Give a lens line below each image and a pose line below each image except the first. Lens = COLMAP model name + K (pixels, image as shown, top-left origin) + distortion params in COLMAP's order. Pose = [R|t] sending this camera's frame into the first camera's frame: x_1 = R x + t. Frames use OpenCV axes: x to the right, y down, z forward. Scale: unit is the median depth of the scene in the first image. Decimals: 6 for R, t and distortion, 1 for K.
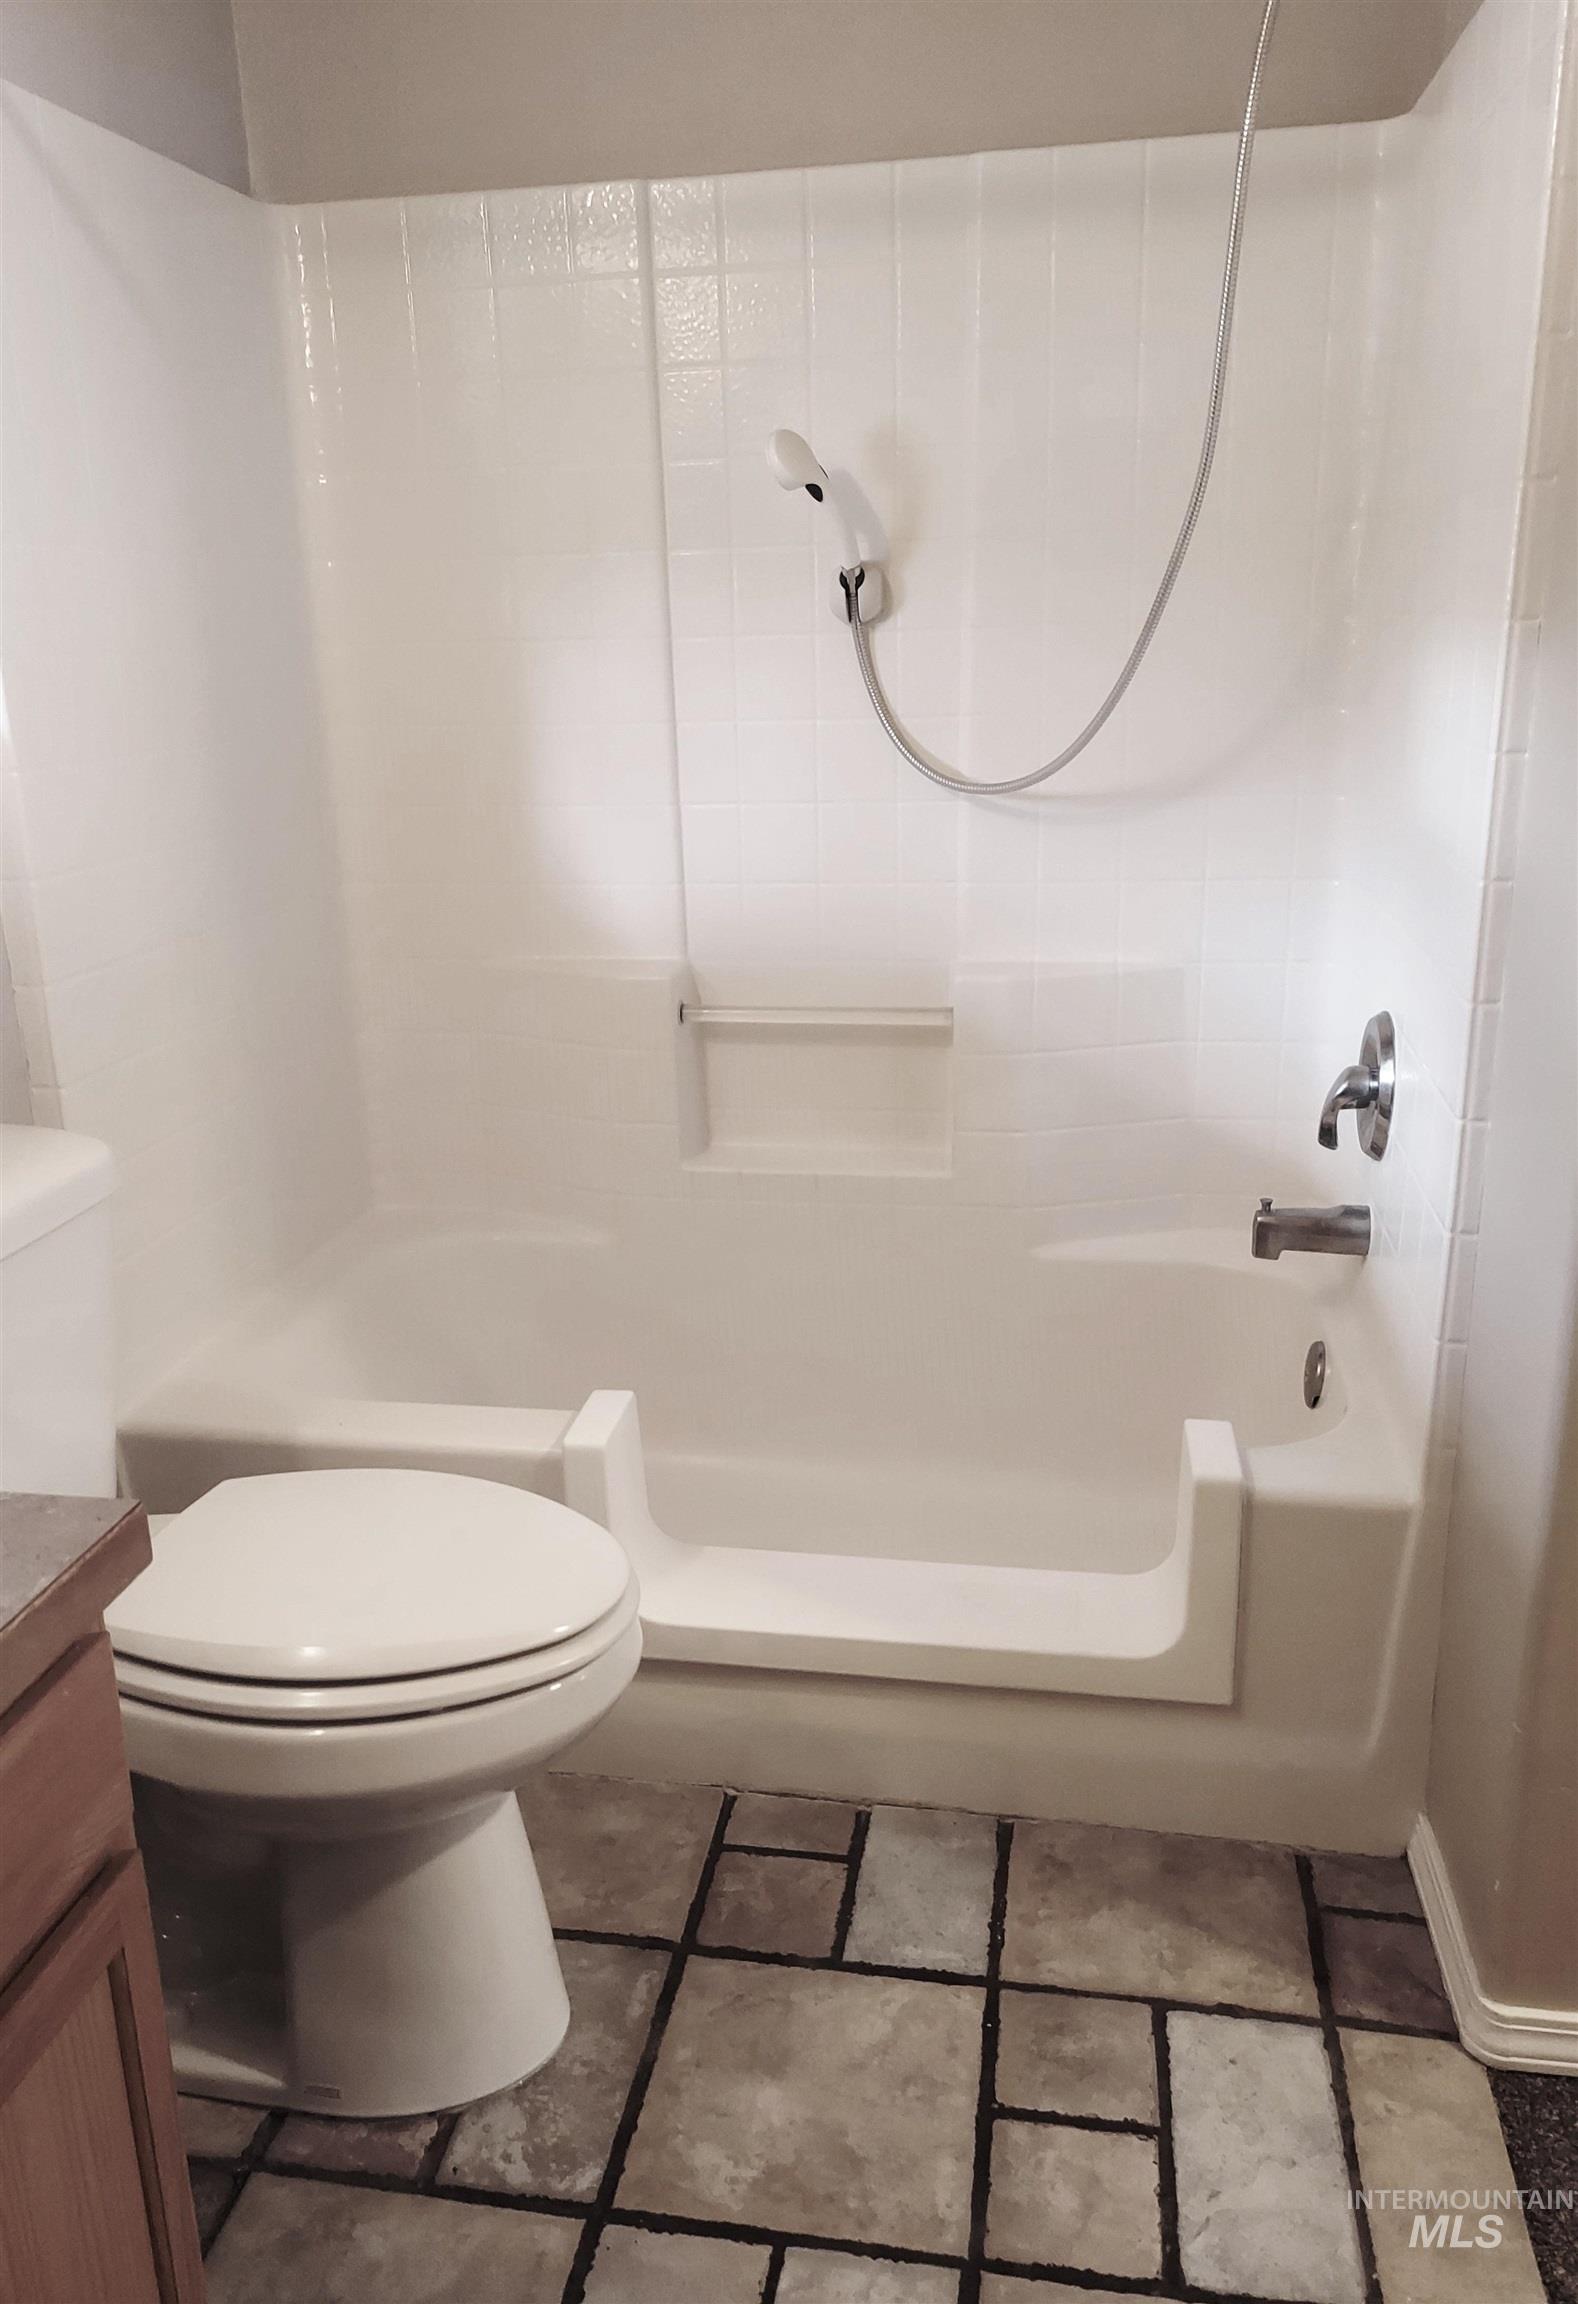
lens RADIAL K [[1695.3, 0, 785.5], [0, 1695.3, 1142.2], [0, 0, 1]] dist [-0.014900, -0.006039]
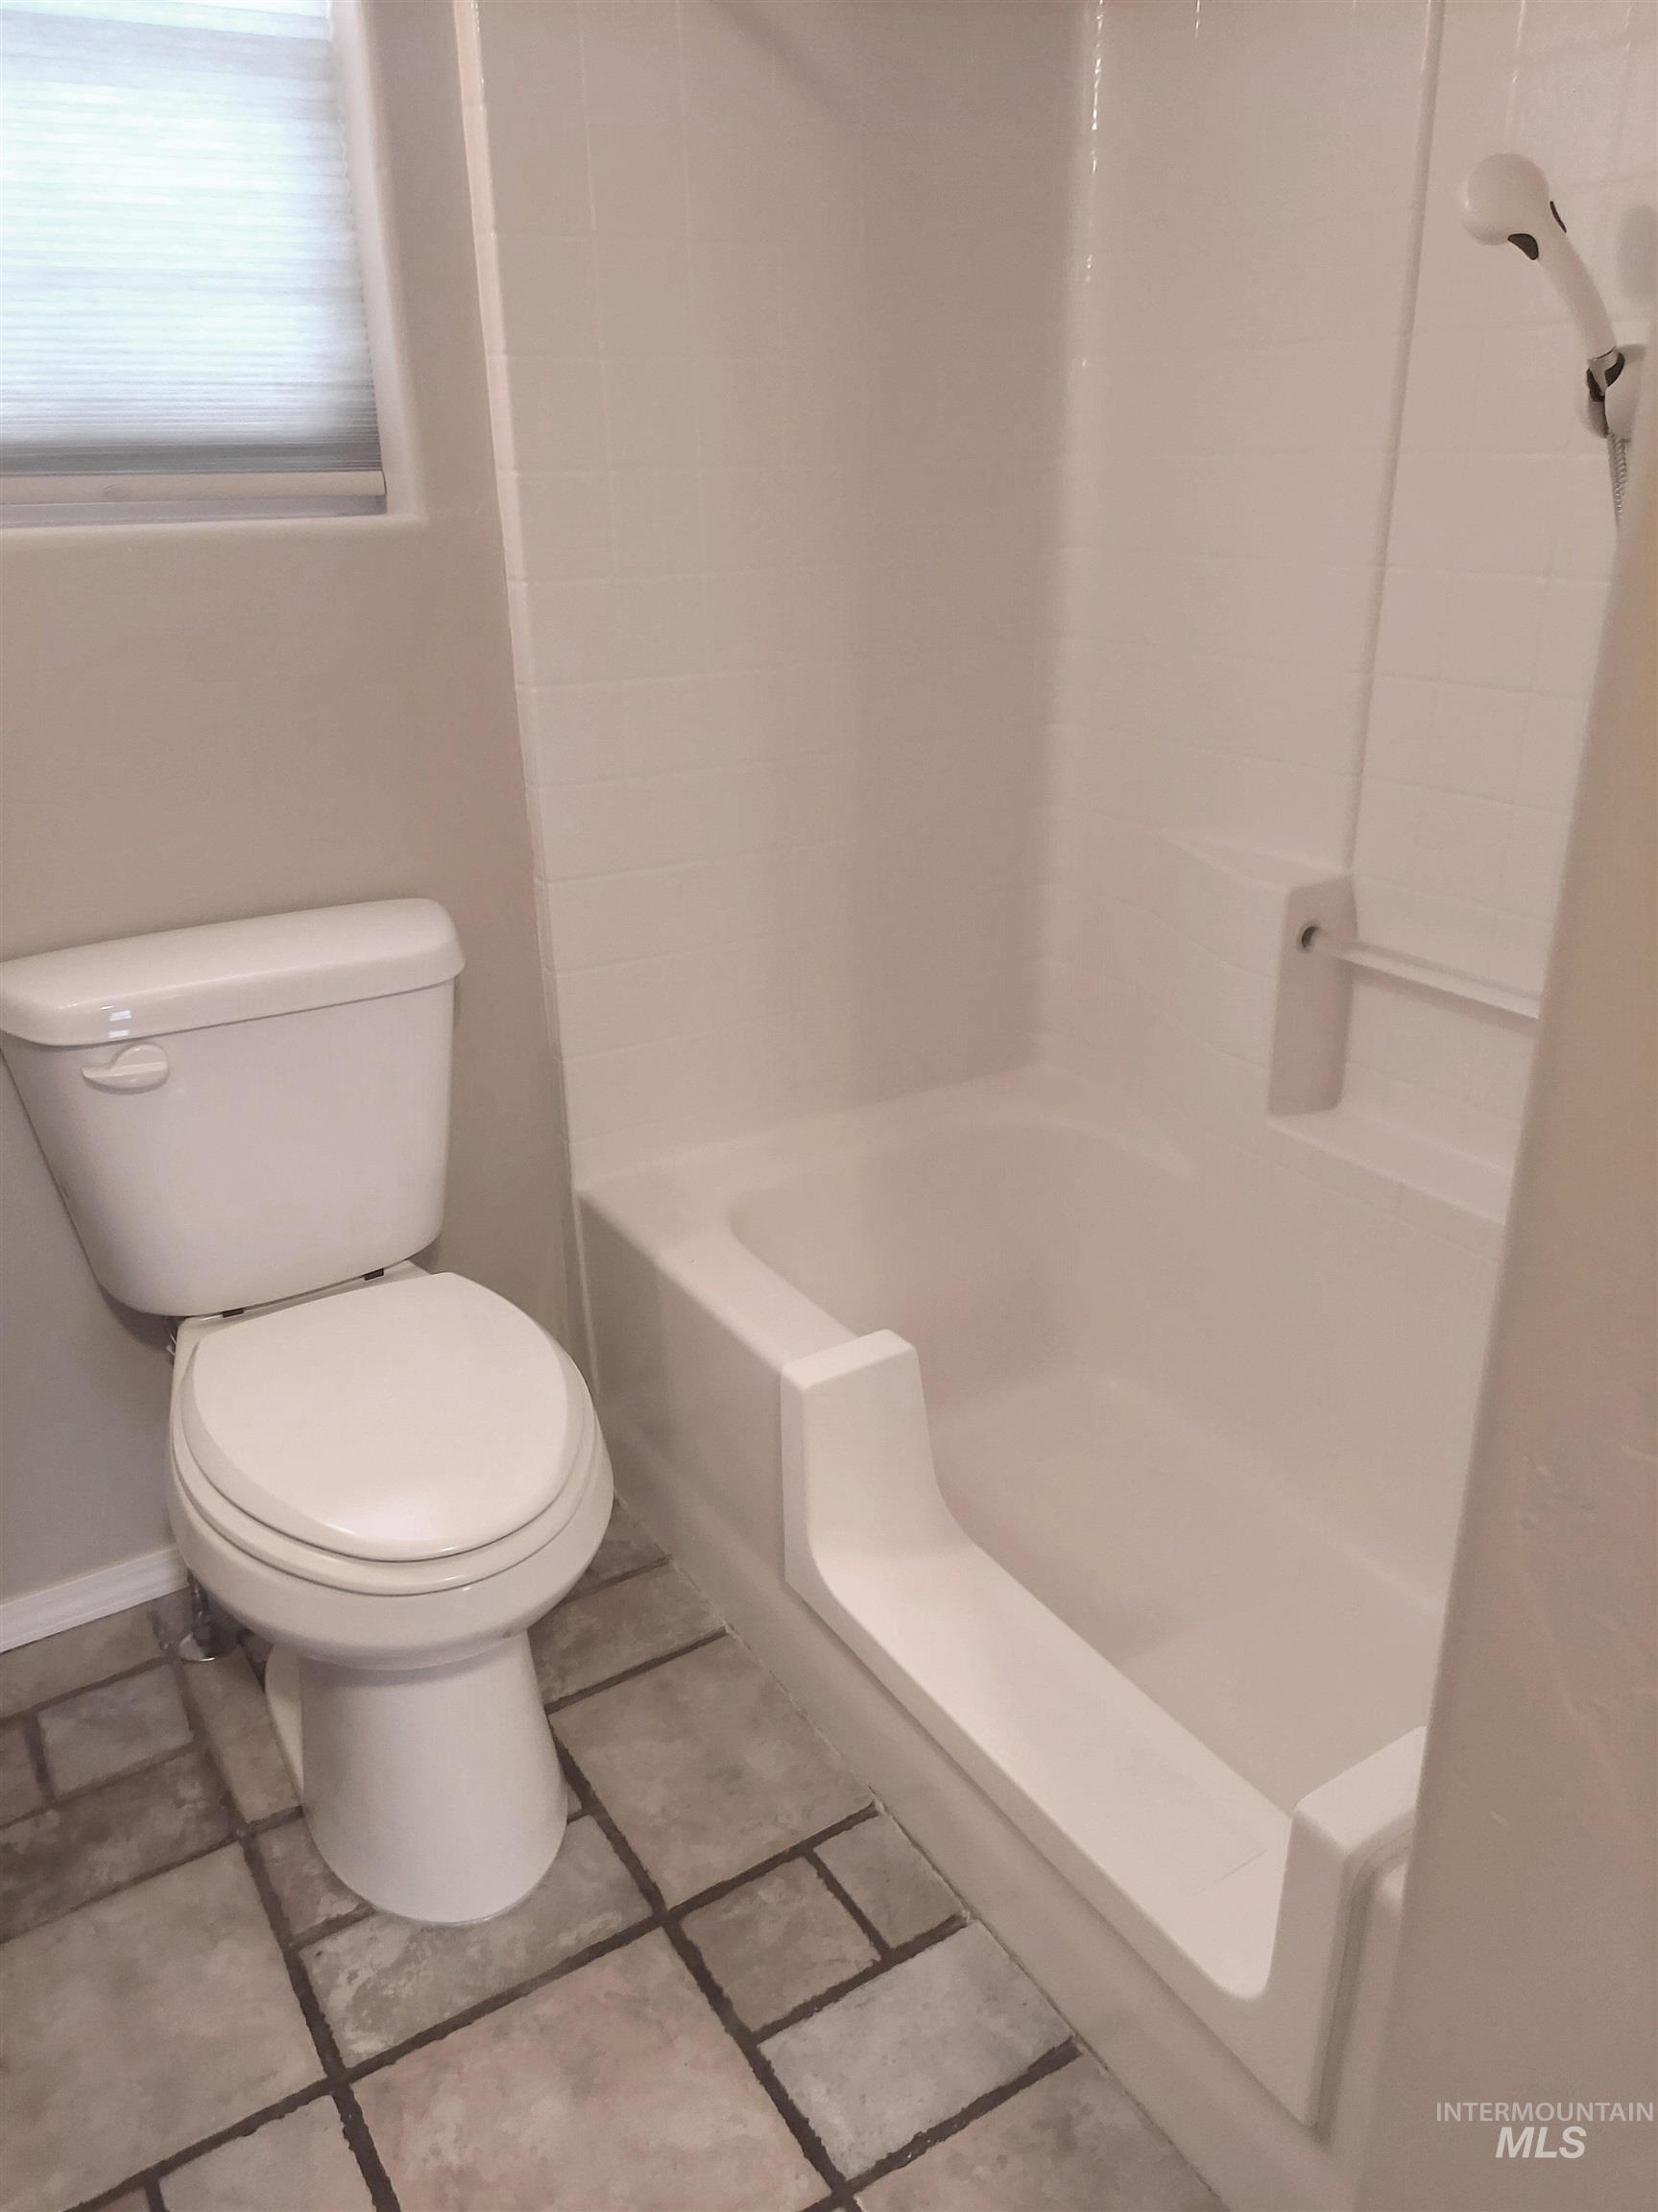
lens RADIAL K [[1582.7, 0, 831.2], [0, 1582.7, 1114.4], [0, 0, 1]] dist [0.006413, -0.027971]
pose [[0.672048, 0.297299, -0.678206, 0.487131], [-0.212810, 0.954772, 0.207658, -0.158928], [0.709269, 0.004773, 0.704921, 0.462764]]
